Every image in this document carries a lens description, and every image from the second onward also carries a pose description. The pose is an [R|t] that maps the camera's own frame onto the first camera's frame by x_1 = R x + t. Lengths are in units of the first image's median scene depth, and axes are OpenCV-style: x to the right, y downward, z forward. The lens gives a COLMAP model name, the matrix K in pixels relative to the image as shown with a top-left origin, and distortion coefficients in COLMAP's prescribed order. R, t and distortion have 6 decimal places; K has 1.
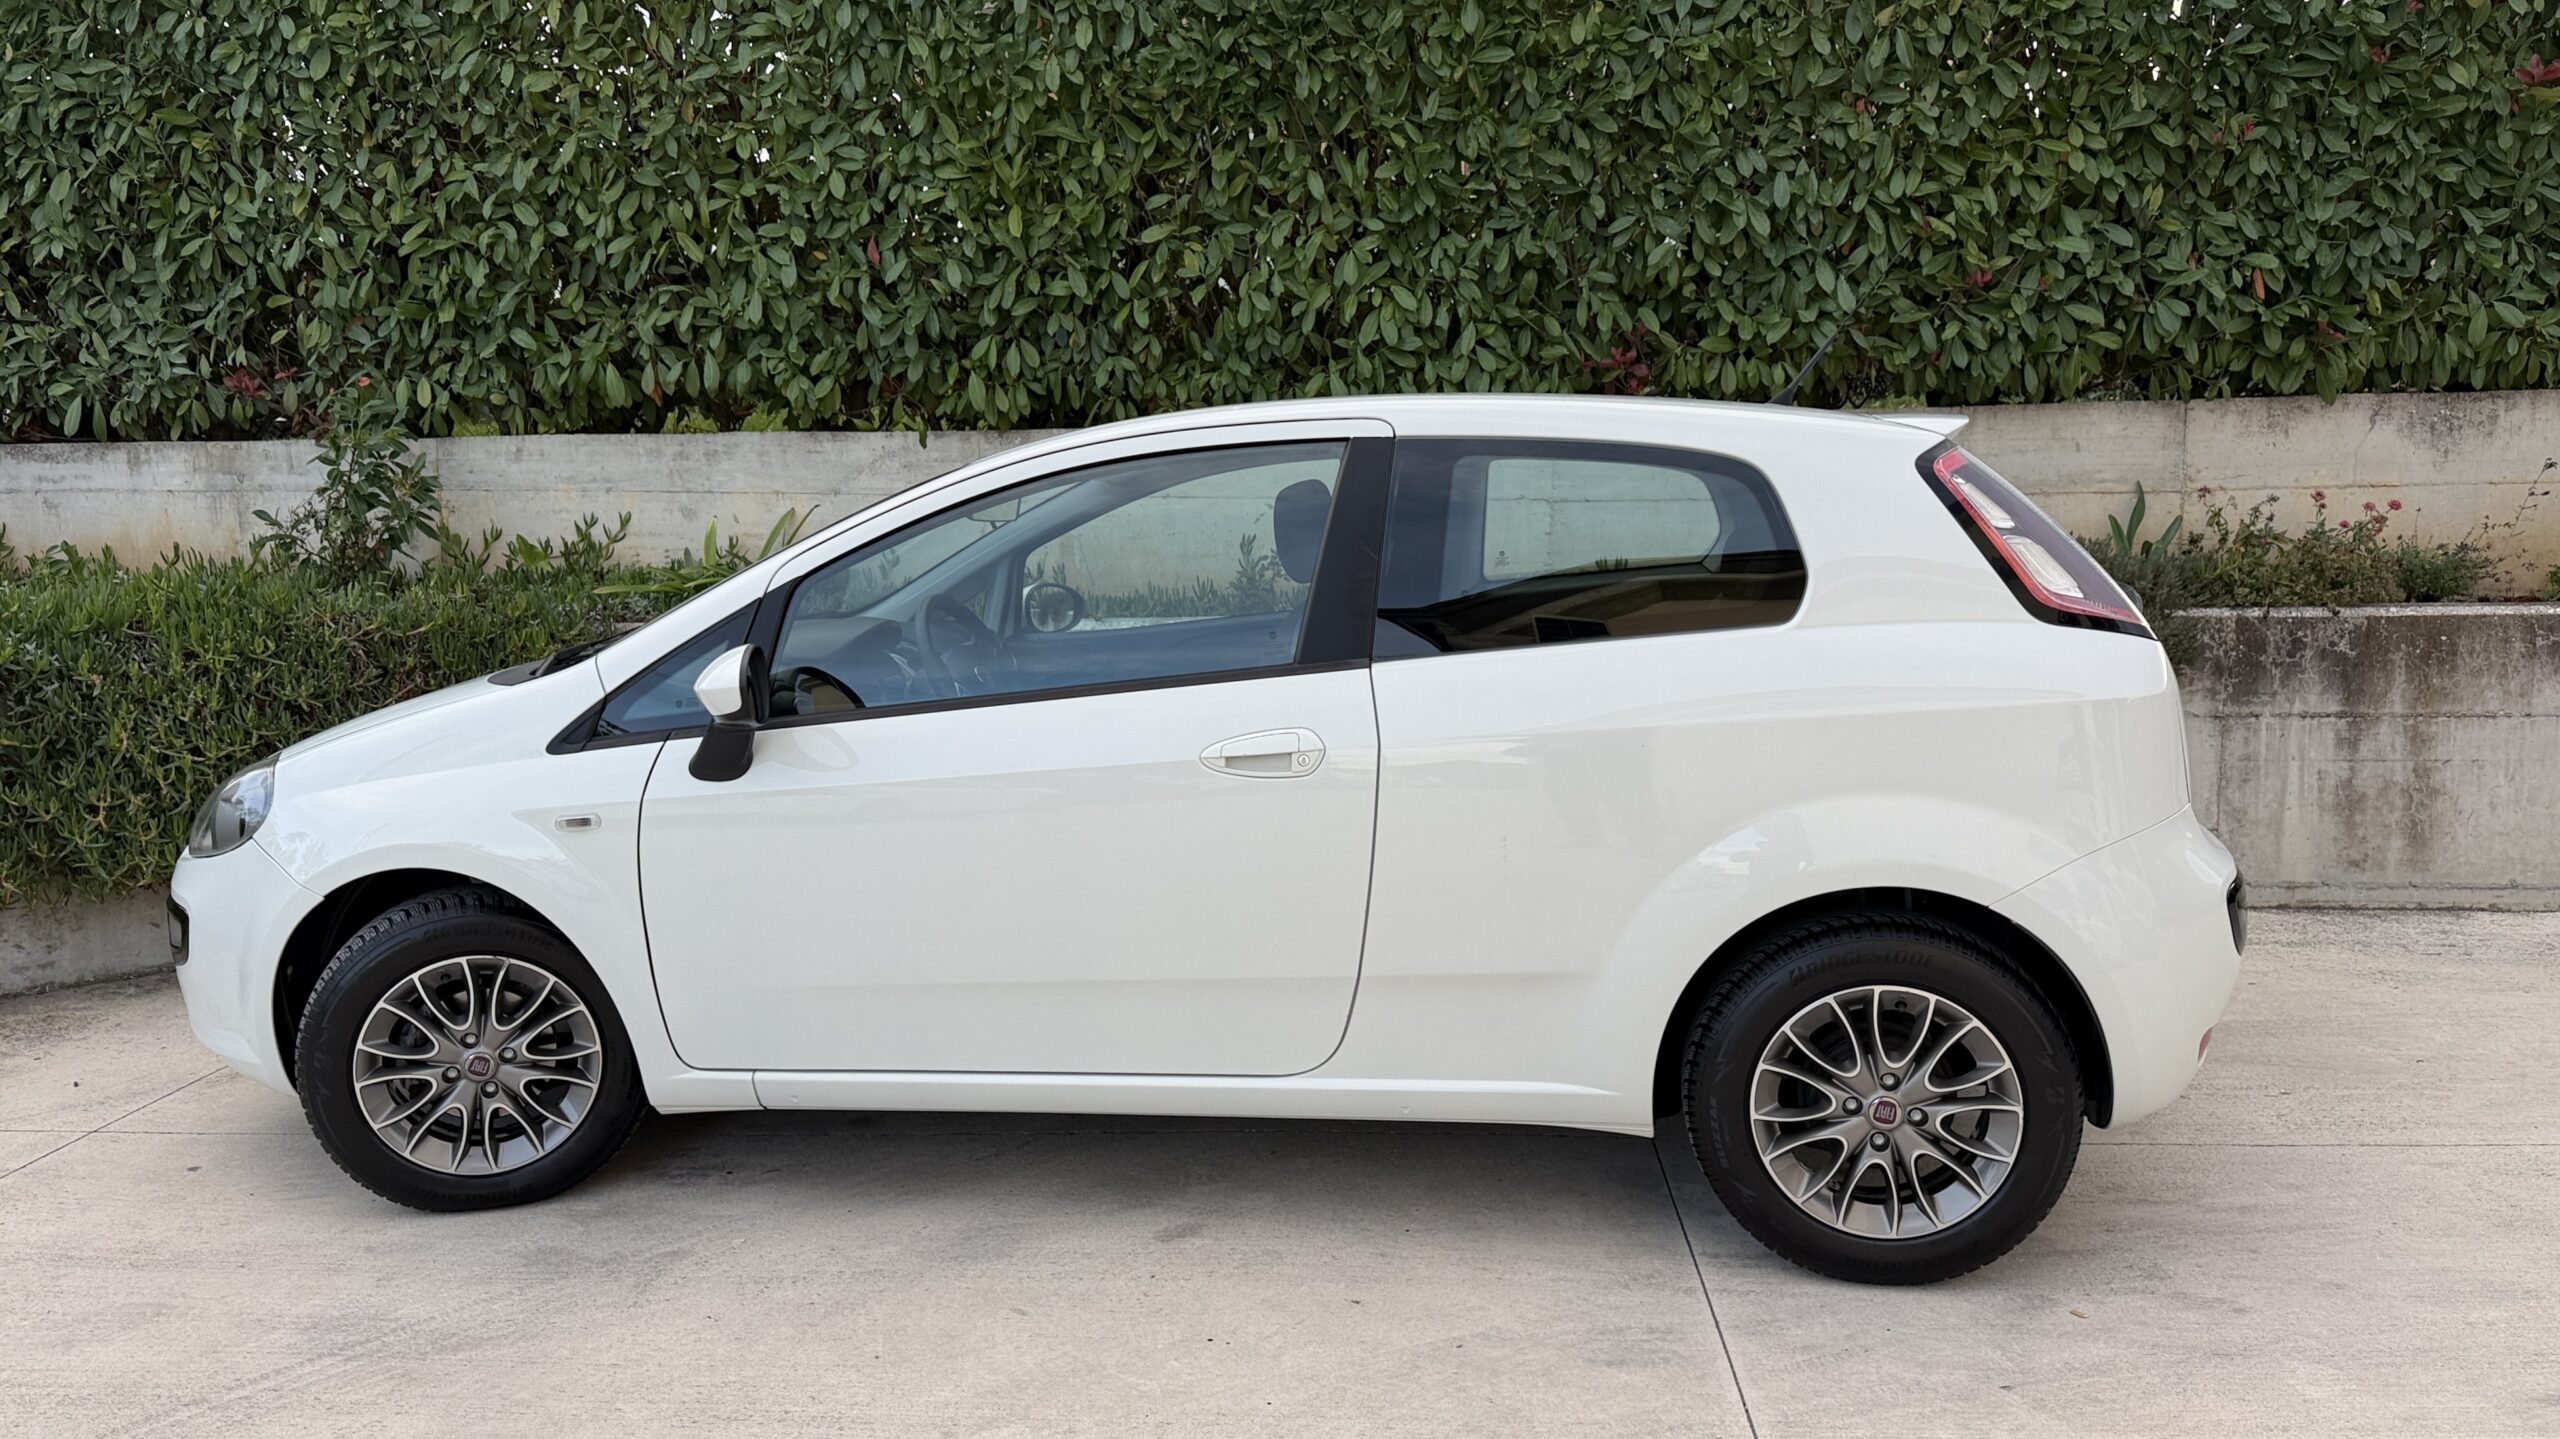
lens RADIAL K [[1875.1, 0, 1280.0], [0, 1875.1, 719.5], [0, 0, 1]] dist [0.044889, -0.056738]
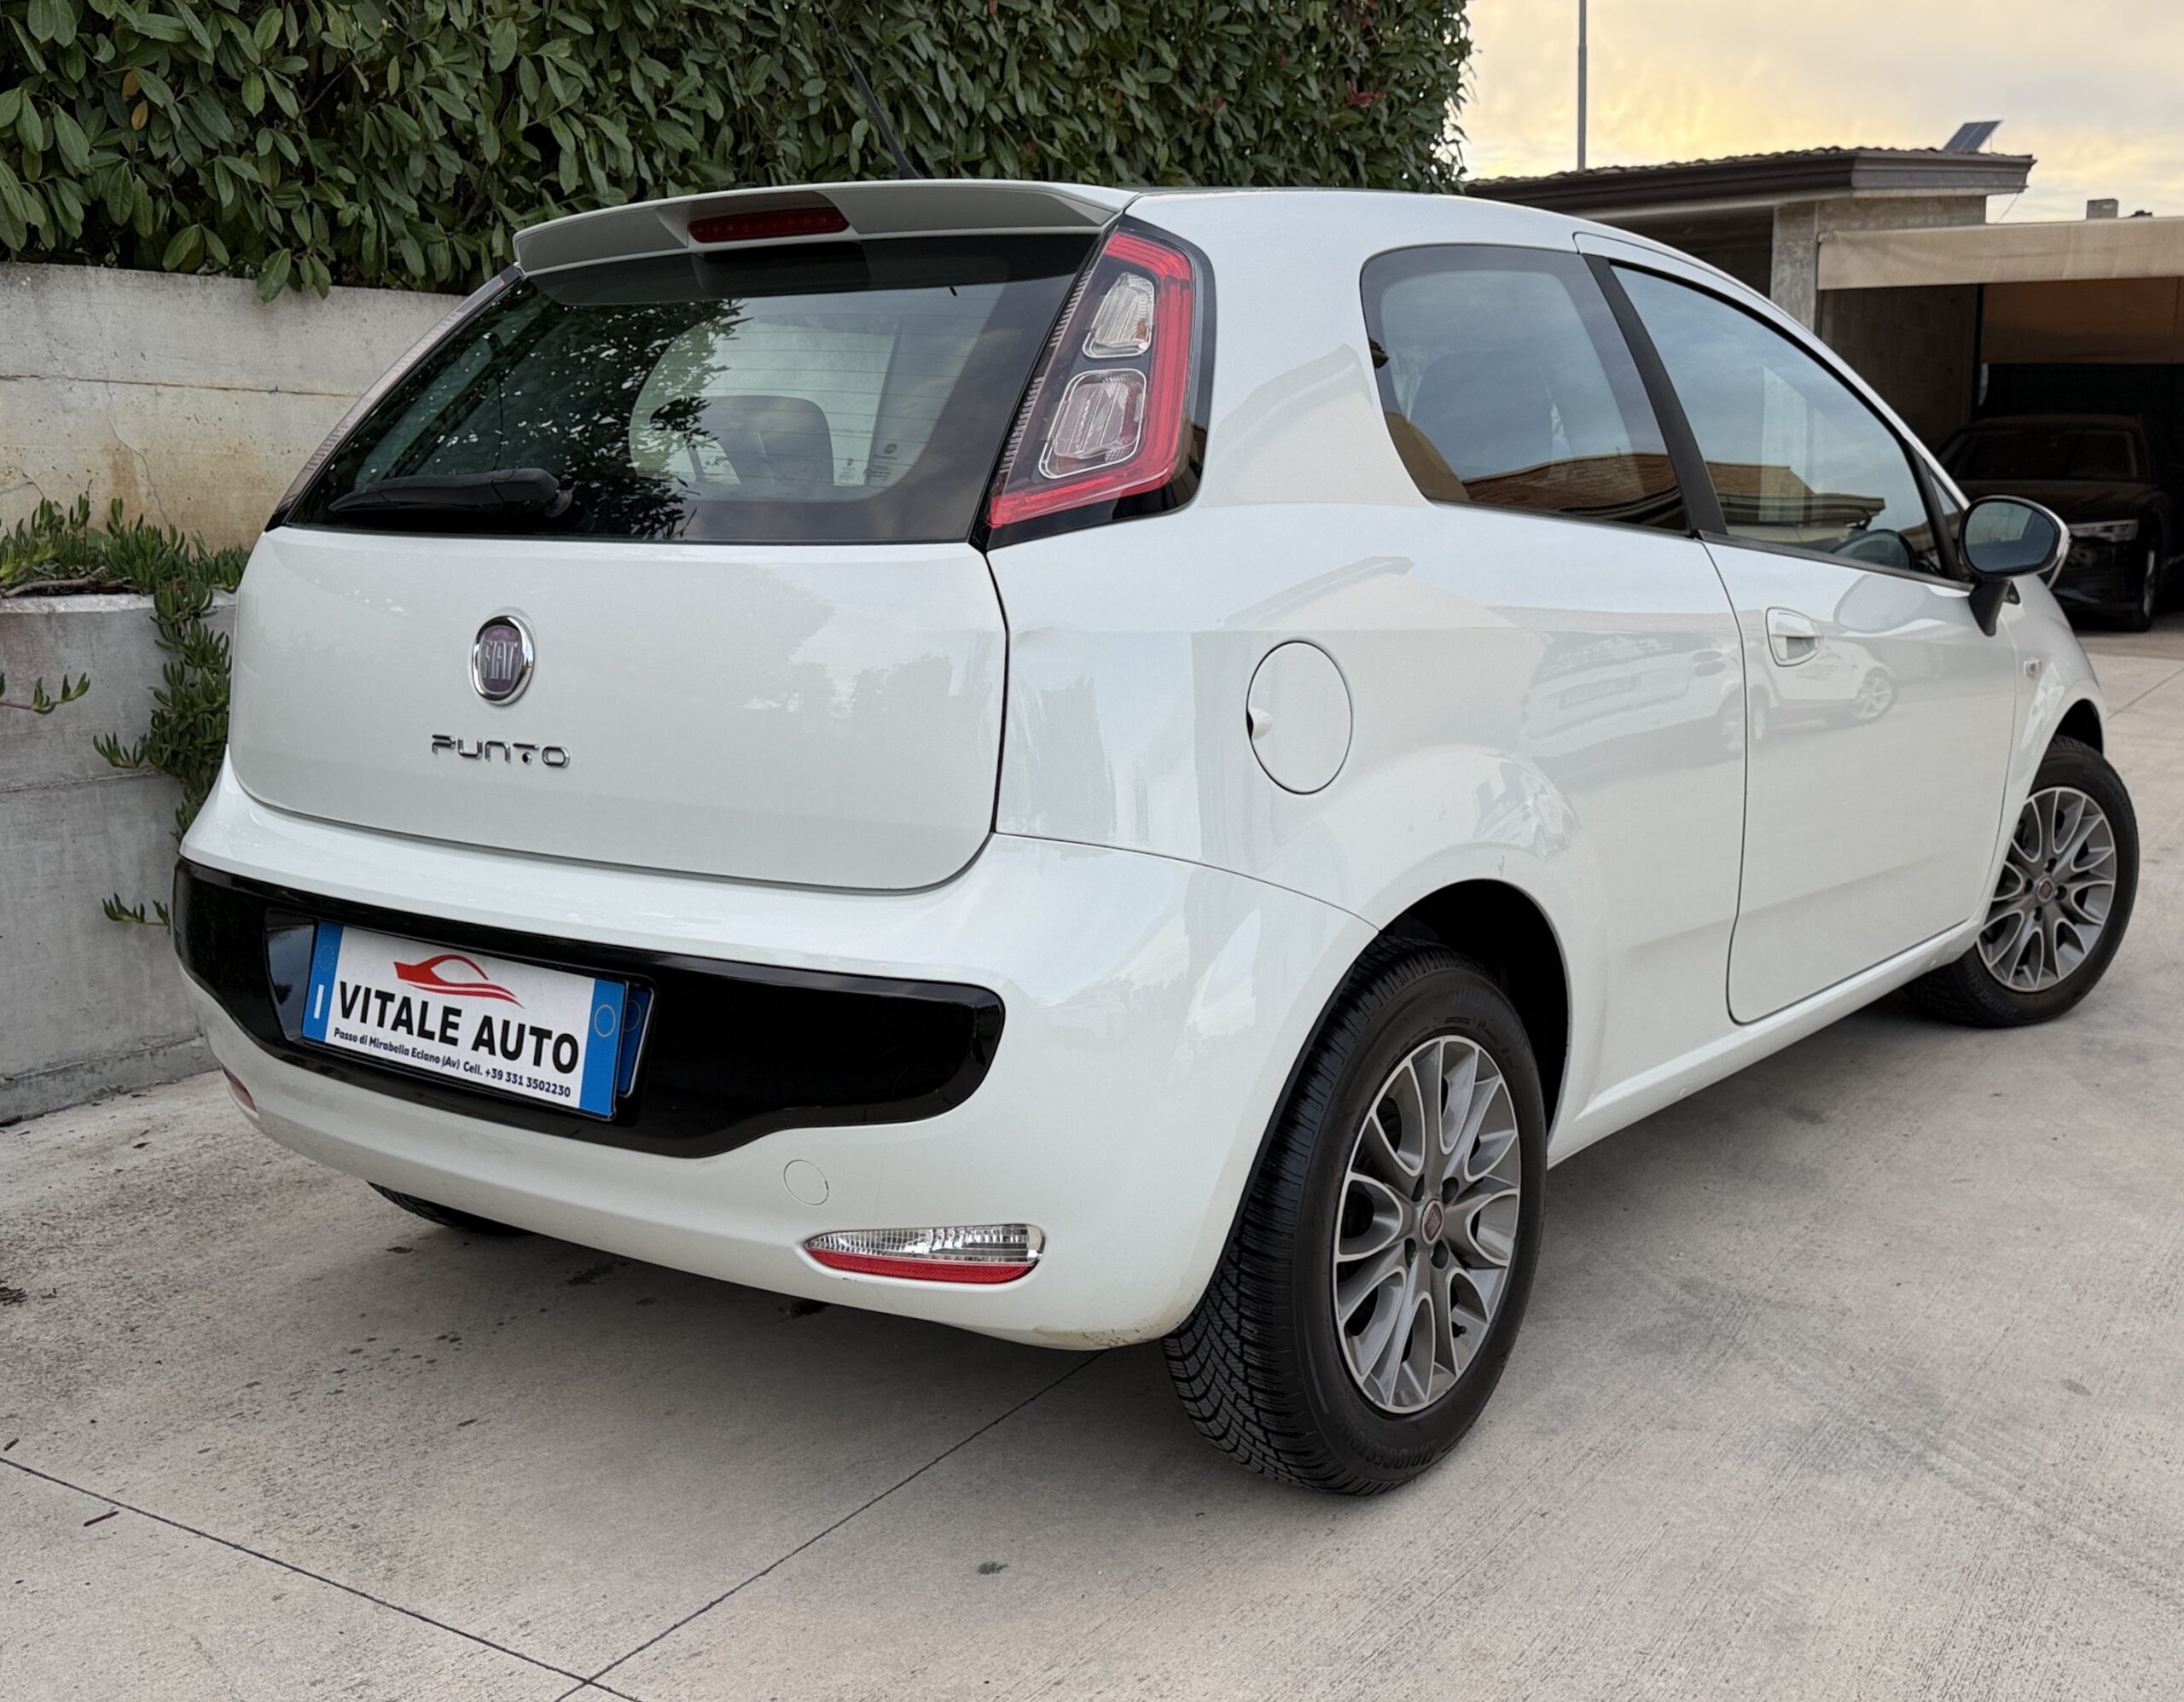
lens RADIAL K [[2184.6, 0, 1092.0], [0, 2184.6, 851.0], [0, 0, 1]] dist [0.007291, 0.009714]
pose [[0.472183, -0.129855, 0.871884, -0.640767], [0.102393, 0.990475, 0.092065, -0.008237], [-0.875534, 0.045803, 0.480981, 0.449403]]
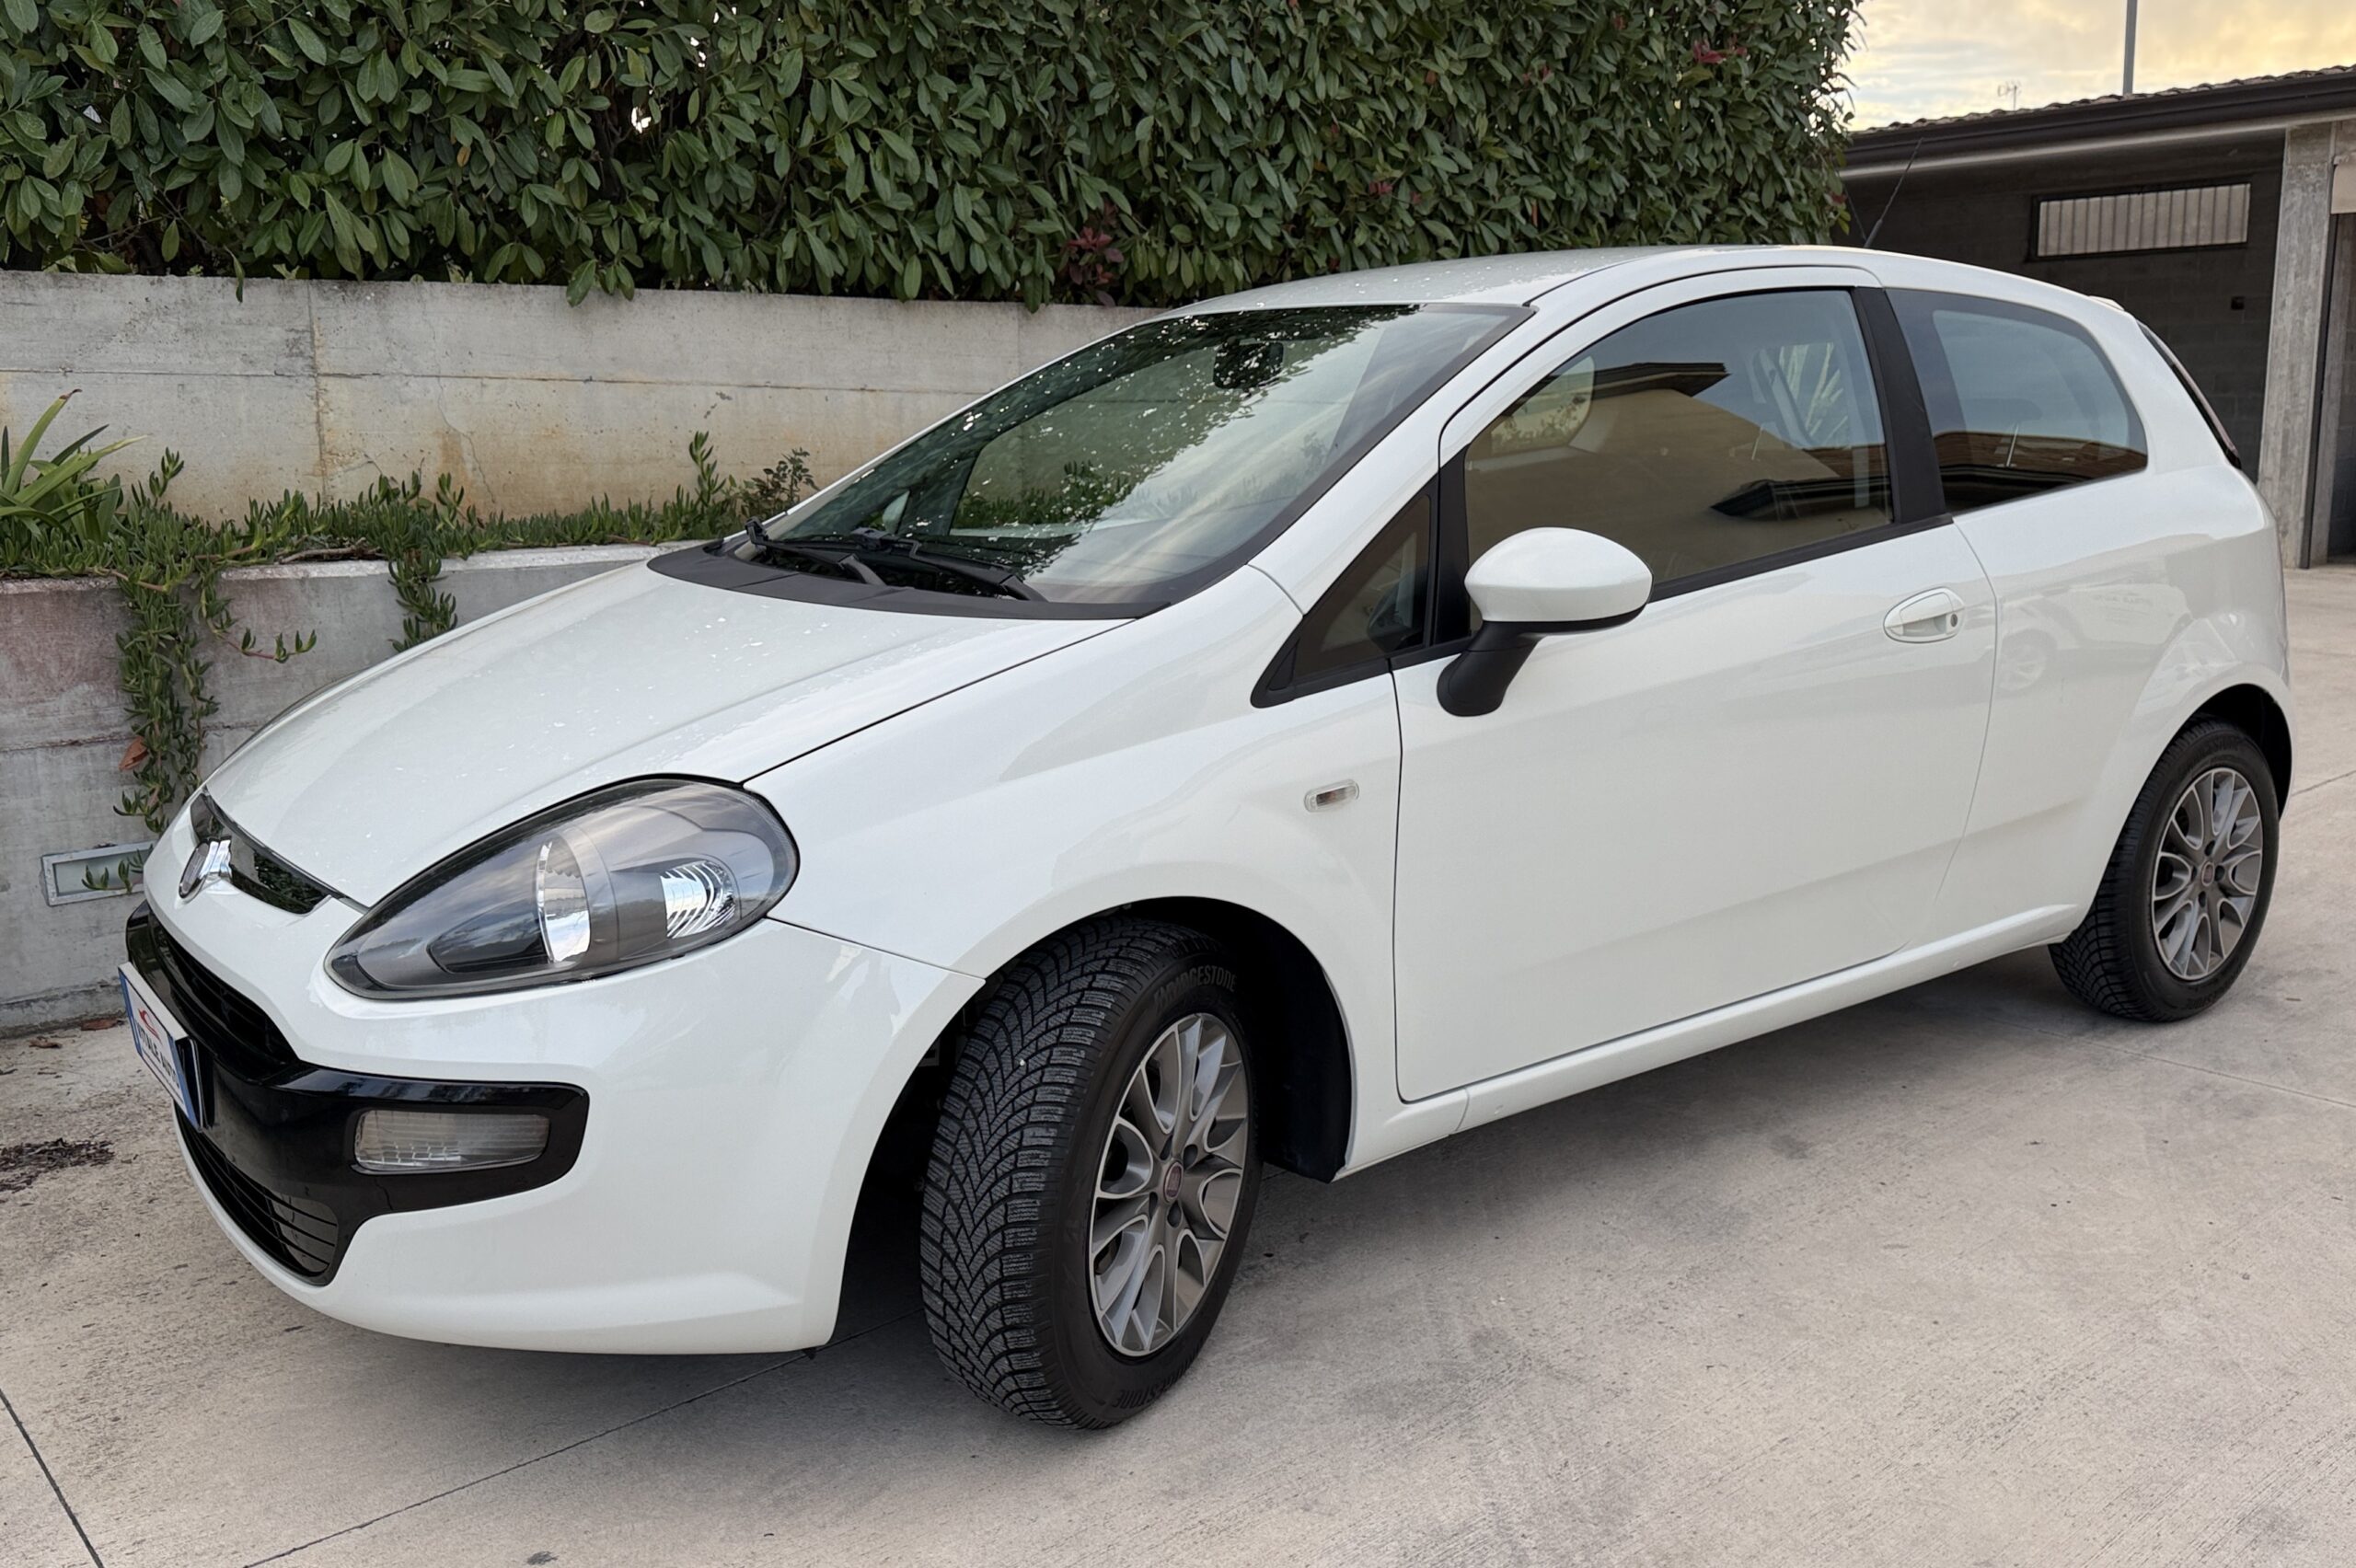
lens RADIAL K [[1987.9, 0, 1178.0], [0, 1987.9, 784.0], [0, 0, 1]] dist [0.162050, -0.329618]
pose [[0.684770, -0.124556, 0.718036, -0.540104], [0.088677, 0.992206, 0.087547, -0.011567], [-0.723344, 0.003724, 0.690478, 0.298689]]
